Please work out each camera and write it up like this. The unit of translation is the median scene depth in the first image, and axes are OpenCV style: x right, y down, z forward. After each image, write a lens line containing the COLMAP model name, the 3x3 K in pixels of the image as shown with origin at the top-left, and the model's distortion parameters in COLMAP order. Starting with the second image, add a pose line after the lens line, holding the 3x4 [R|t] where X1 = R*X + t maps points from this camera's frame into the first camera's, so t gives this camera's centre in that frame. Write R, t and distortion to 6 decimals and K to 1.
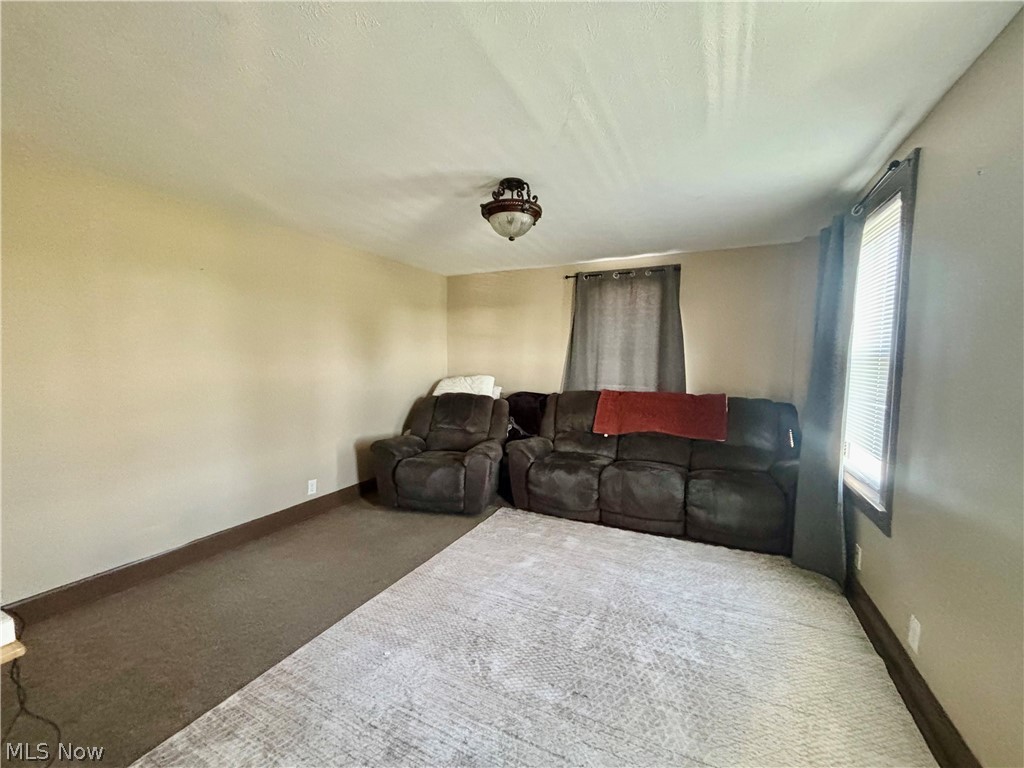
lens RADIAL K [[413.7, 0, 511.1], [0, 413.7, 386.0], [0, 0, 1]] dist [0.002545, -0.000410]
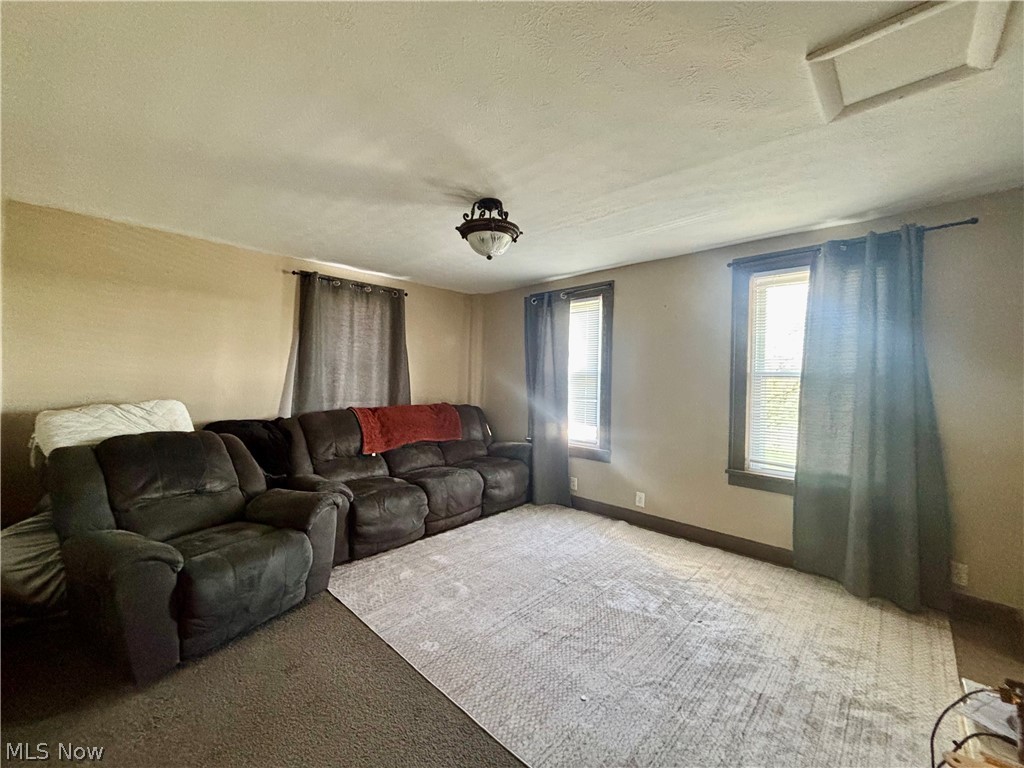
lens RADIAL K [[413.7, 0, 511.1], [0, 413.7, 386.0], [0, 0, 1]] dist [0.002545, -0.000410]
pose [[0.308322, -0.027793, 0.950876, -0.677692], [0.057385, 0.998296, 0.010572, -0.035638], [-0.949550, 0.051306, 0.309392, 0.470094]]
